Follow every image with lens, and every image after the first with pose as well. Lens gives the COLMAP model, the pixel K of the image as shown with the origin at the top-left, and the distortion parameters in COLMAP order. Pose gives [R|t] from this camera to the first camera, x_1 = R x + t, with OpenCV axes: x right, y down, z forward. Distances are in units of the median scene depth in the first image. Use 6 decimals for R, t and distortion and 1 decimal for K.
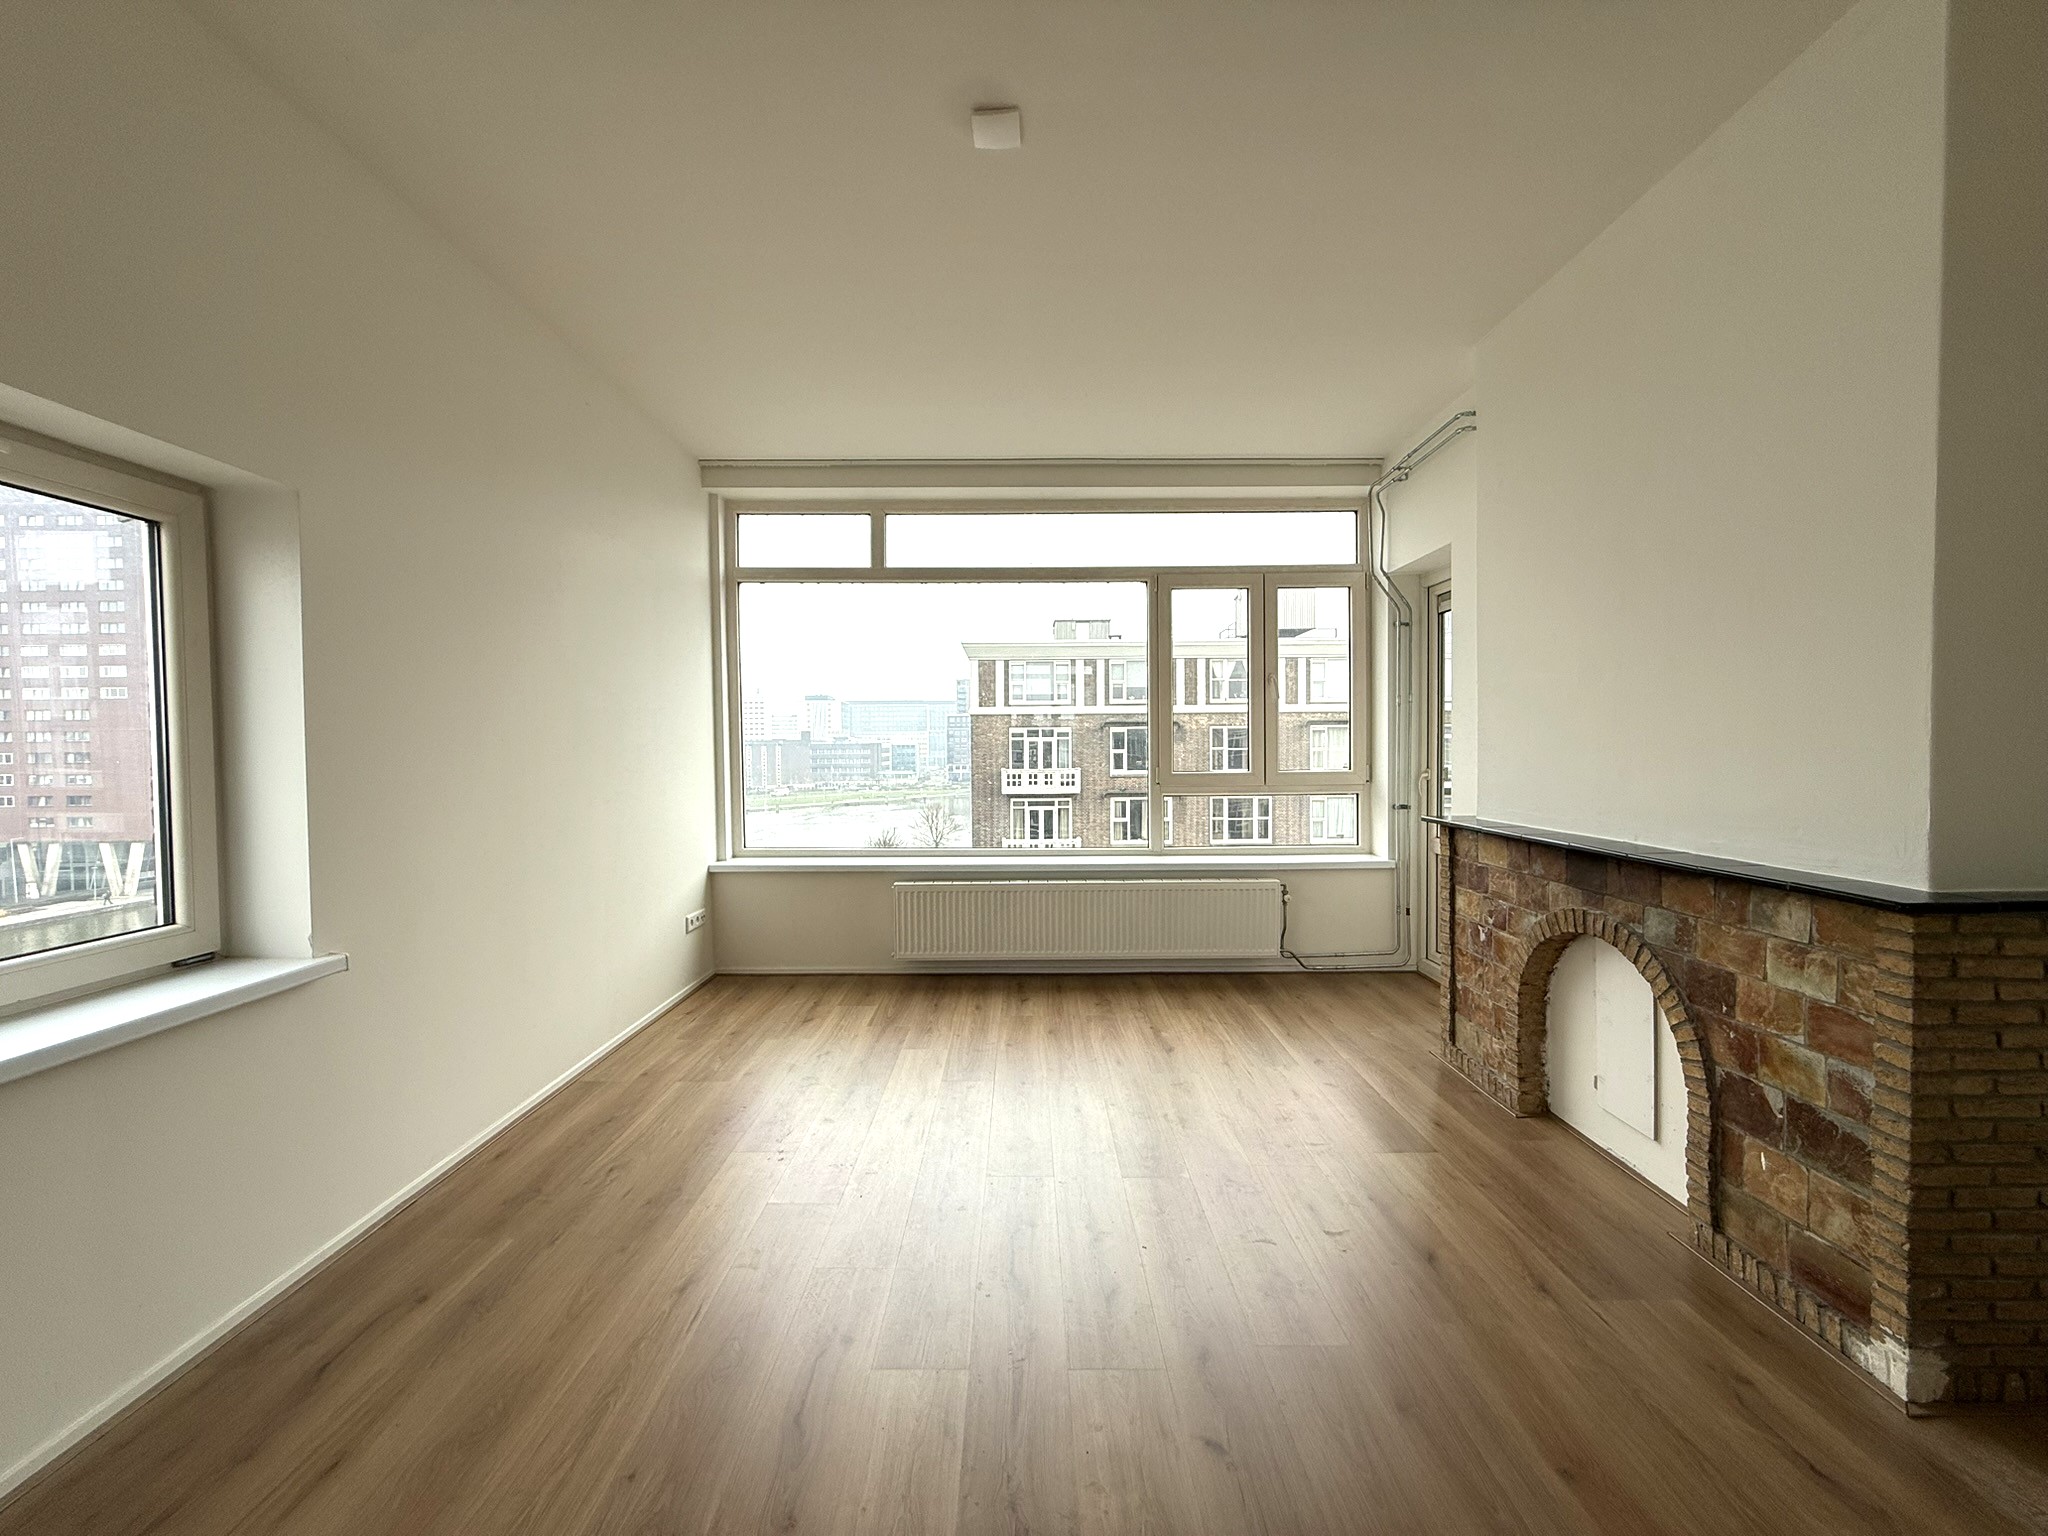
lens RADIAL K [[818.6, 0, 1024.4], [0, 818.6, 768.6], [0, 0, 1]] dist [0.002245, -0.000287]
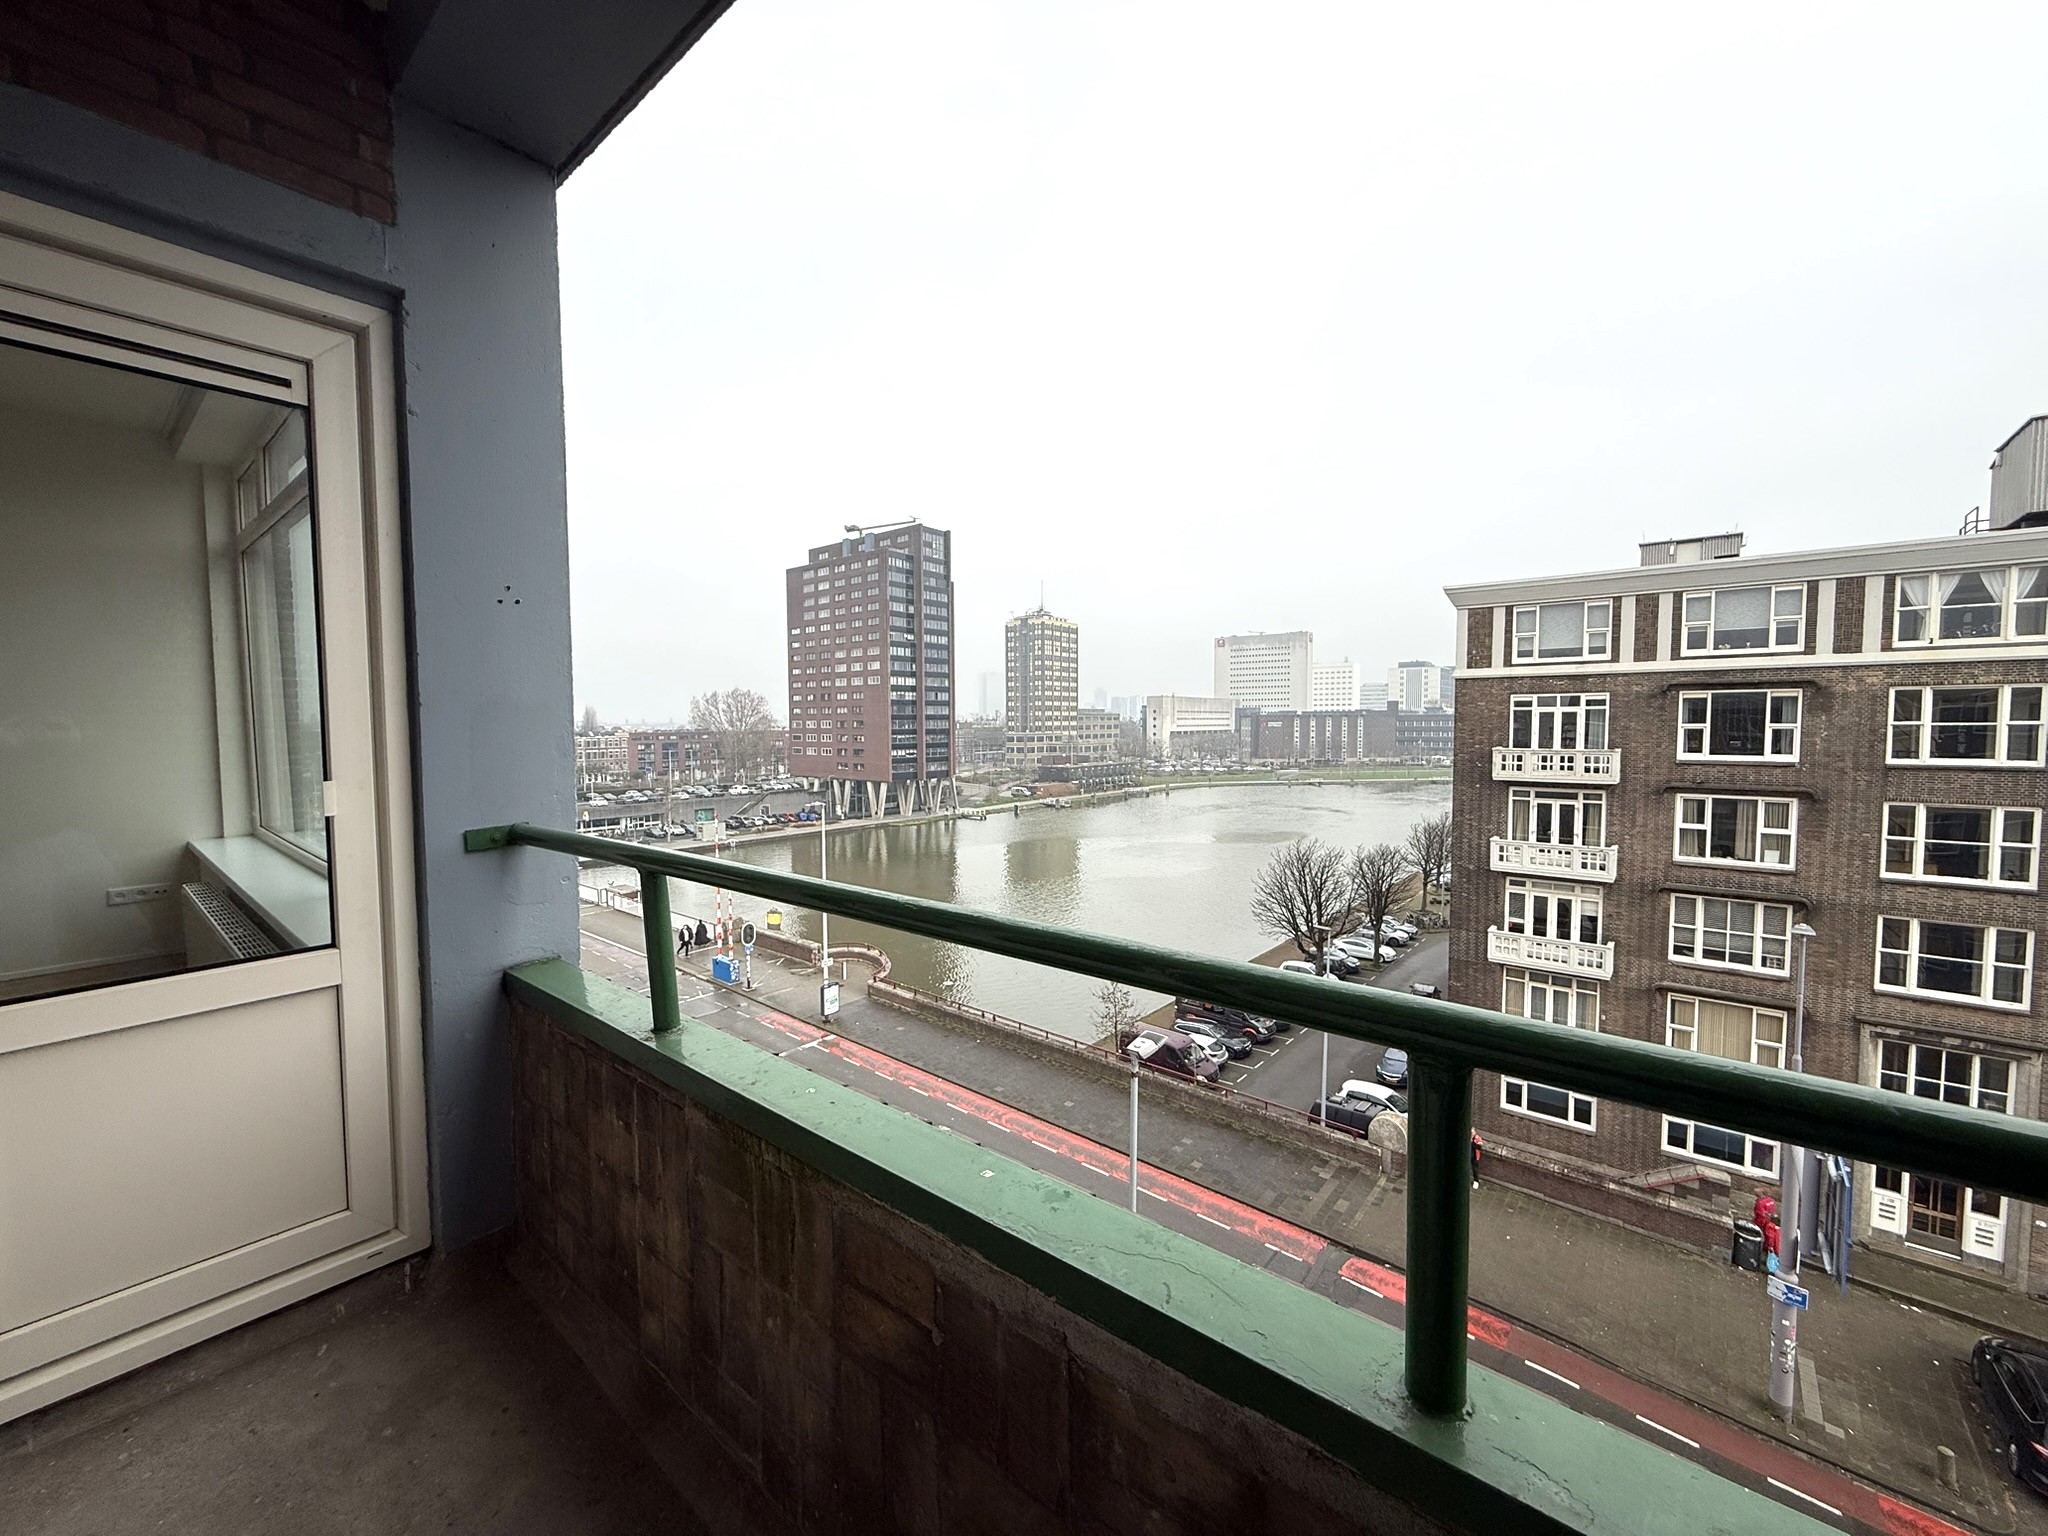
lens RADIAL K [[818.6, 0, 1023.7], [0, 818.6, 766.6], [0, 0, 1]] dist [0.002245, -0.000287]
pose [[0.763228, 0.041073, -0.644822, 0.130476], [-0.019731, 0.998994, 0.040278, -0.003921], [0.645827, -0.018019, 0.763271, 0.116981]]
